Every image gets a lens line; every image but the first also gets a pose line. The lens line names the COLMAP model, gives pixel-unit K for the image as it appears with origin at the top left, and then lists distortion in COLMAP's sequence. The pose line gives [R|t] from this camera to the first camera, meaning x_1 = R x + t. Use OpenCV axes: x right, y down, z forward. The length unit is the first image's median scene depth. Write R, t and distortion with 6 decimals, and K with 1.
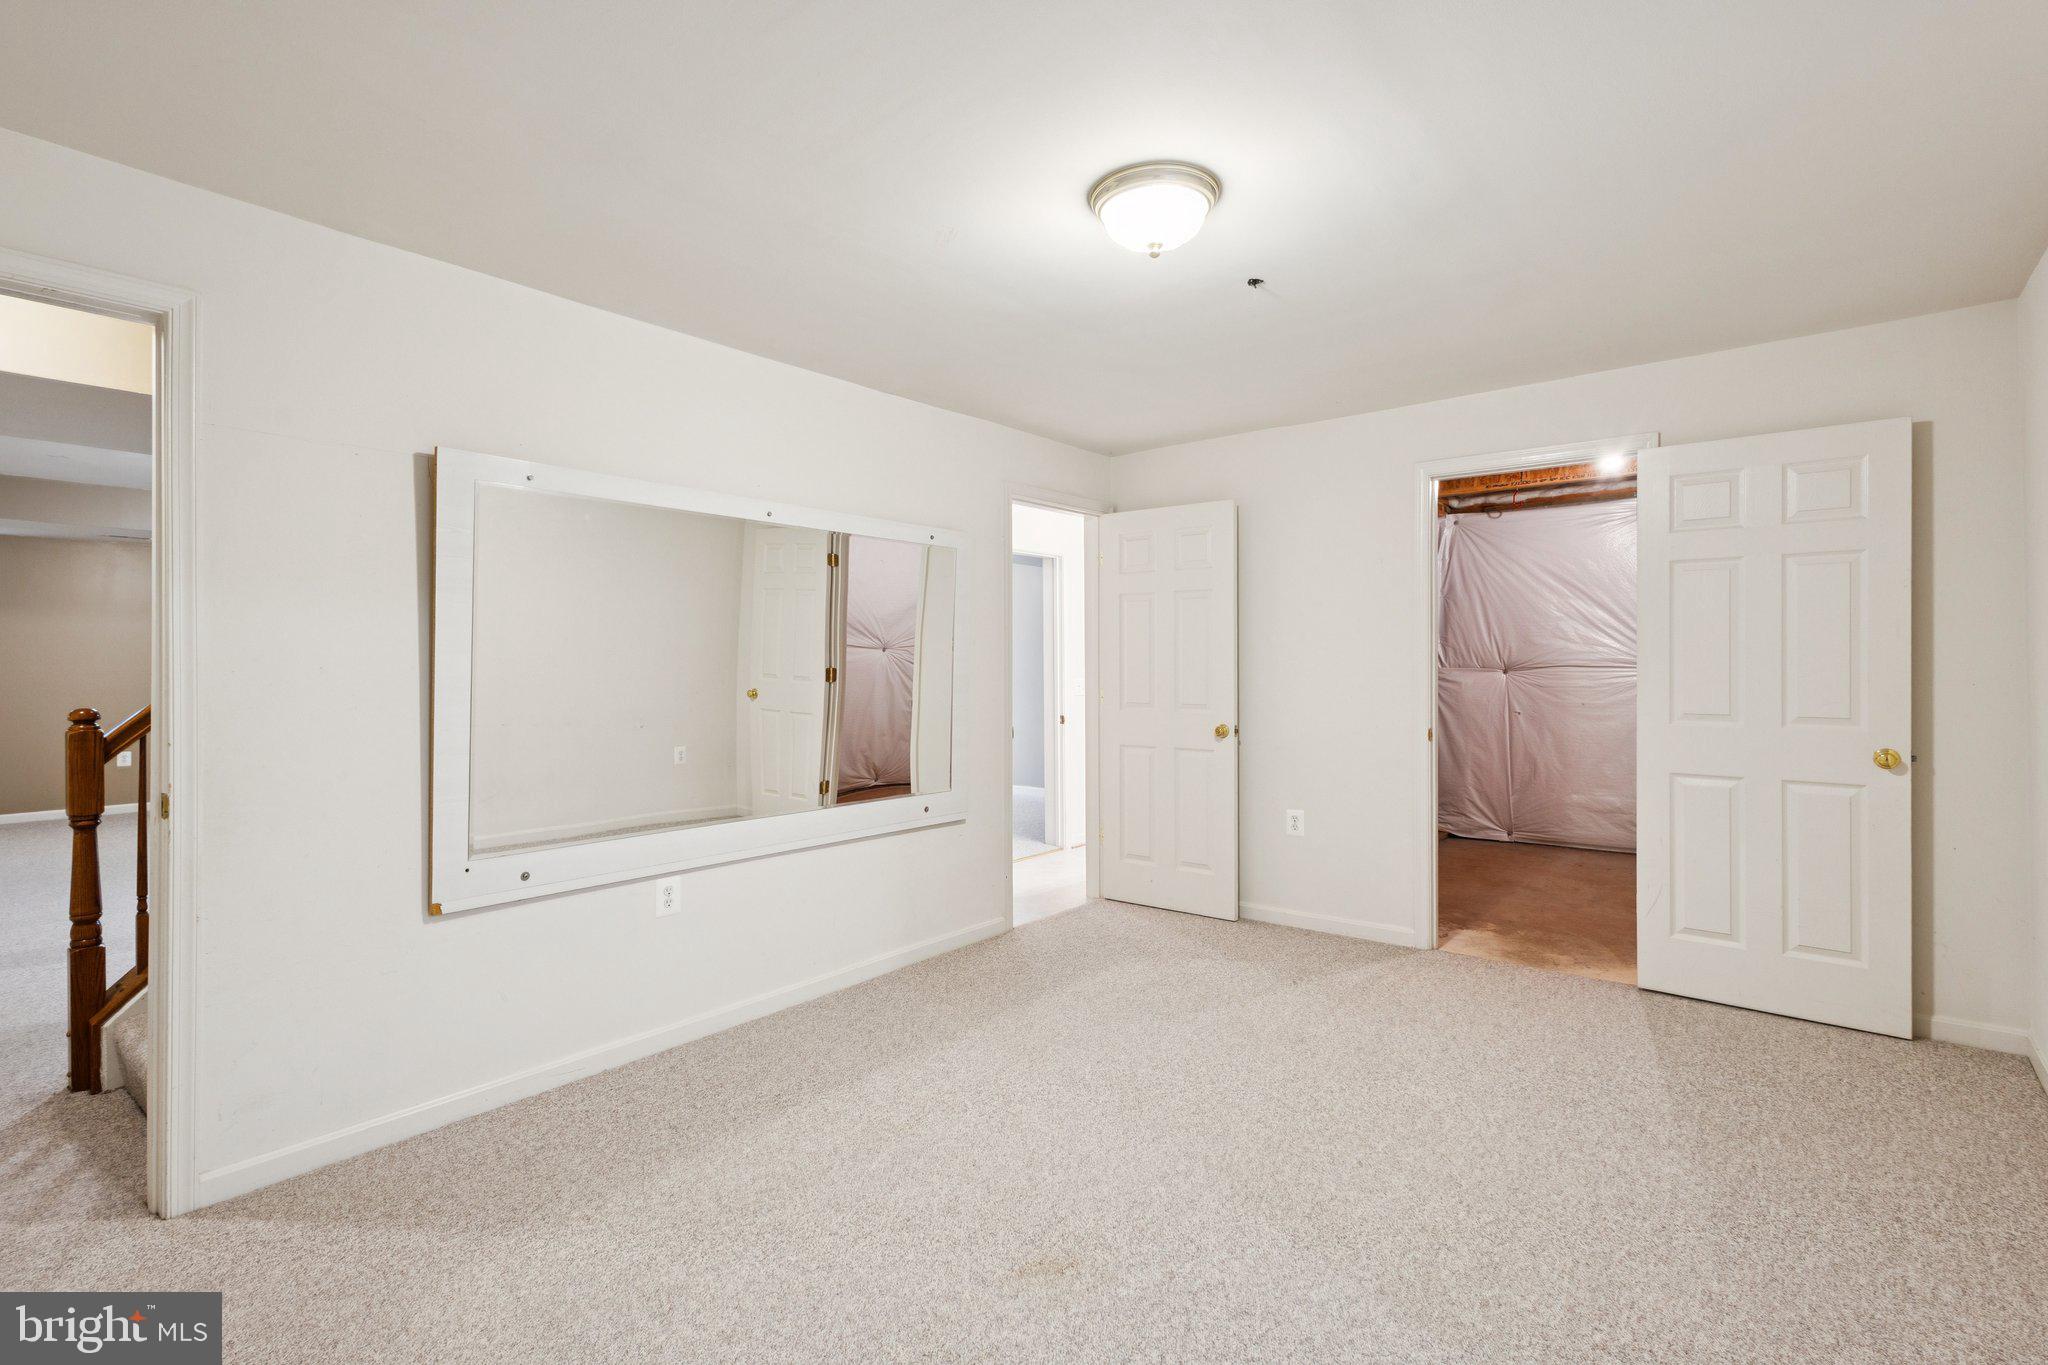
lens RADIAL K [[952.4, 0, 1026.6], [0, 952.4, 665.6], [0, 0, 1]] dist [0.018224, 0.001065]
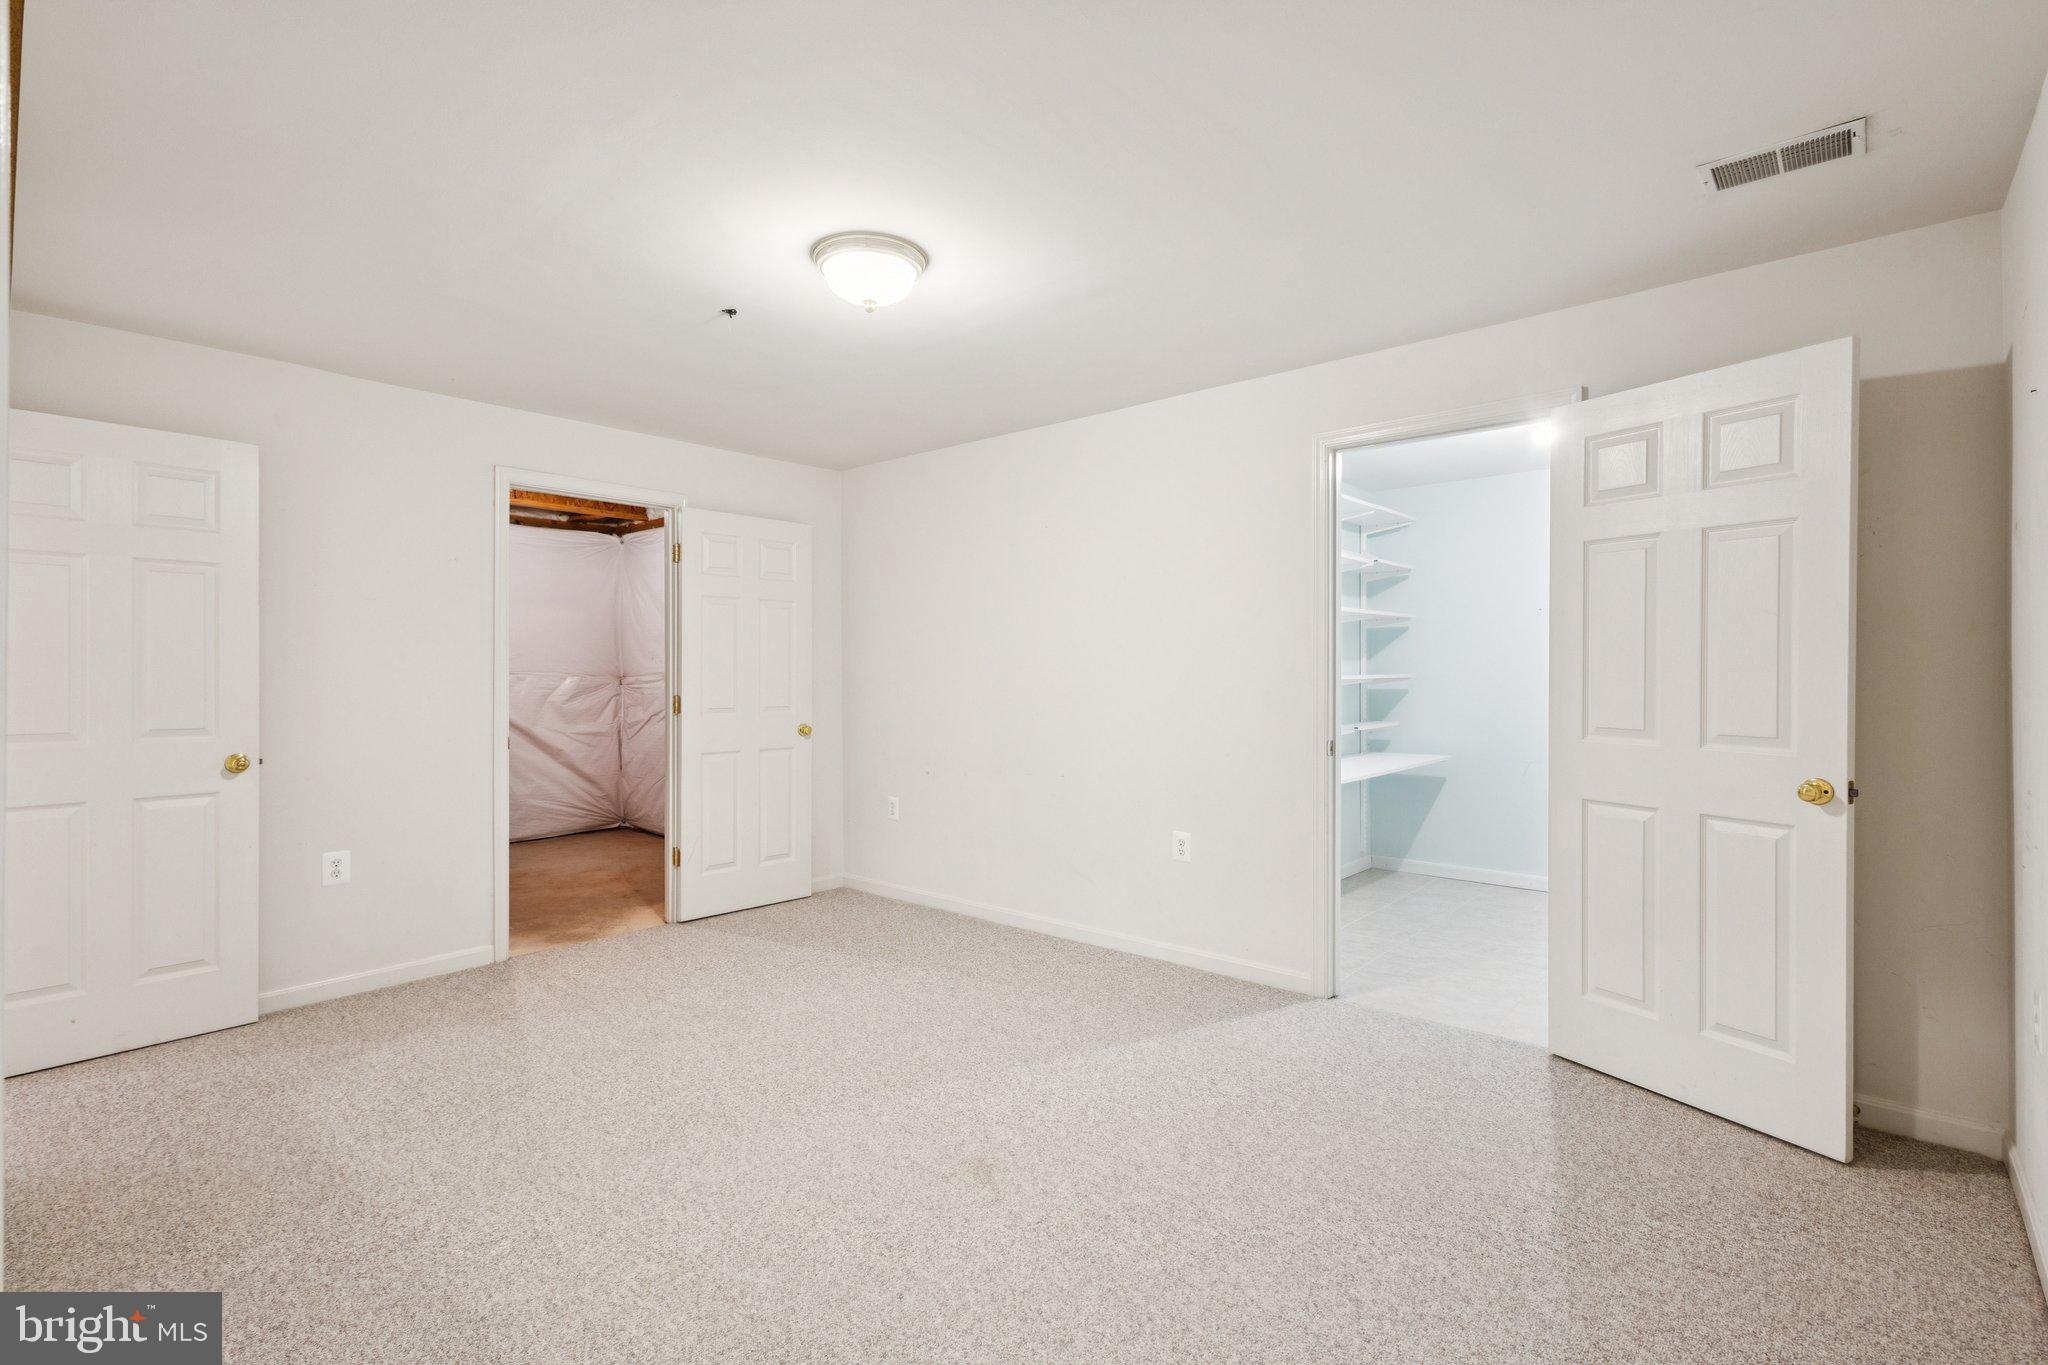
lens RADIAL K [[952.4, 0, 1020.7], [0, 952.4, 683.7], [0, 0, 1]] dist [0.018224, 0.001065]
pose [[0.043271, -0.006091, 0.999045, -0.568390], [0.001088, 0.999981, 0.006049, 0.005973], [-0.999063, 0.000825, 0.043277, 0.439987]]
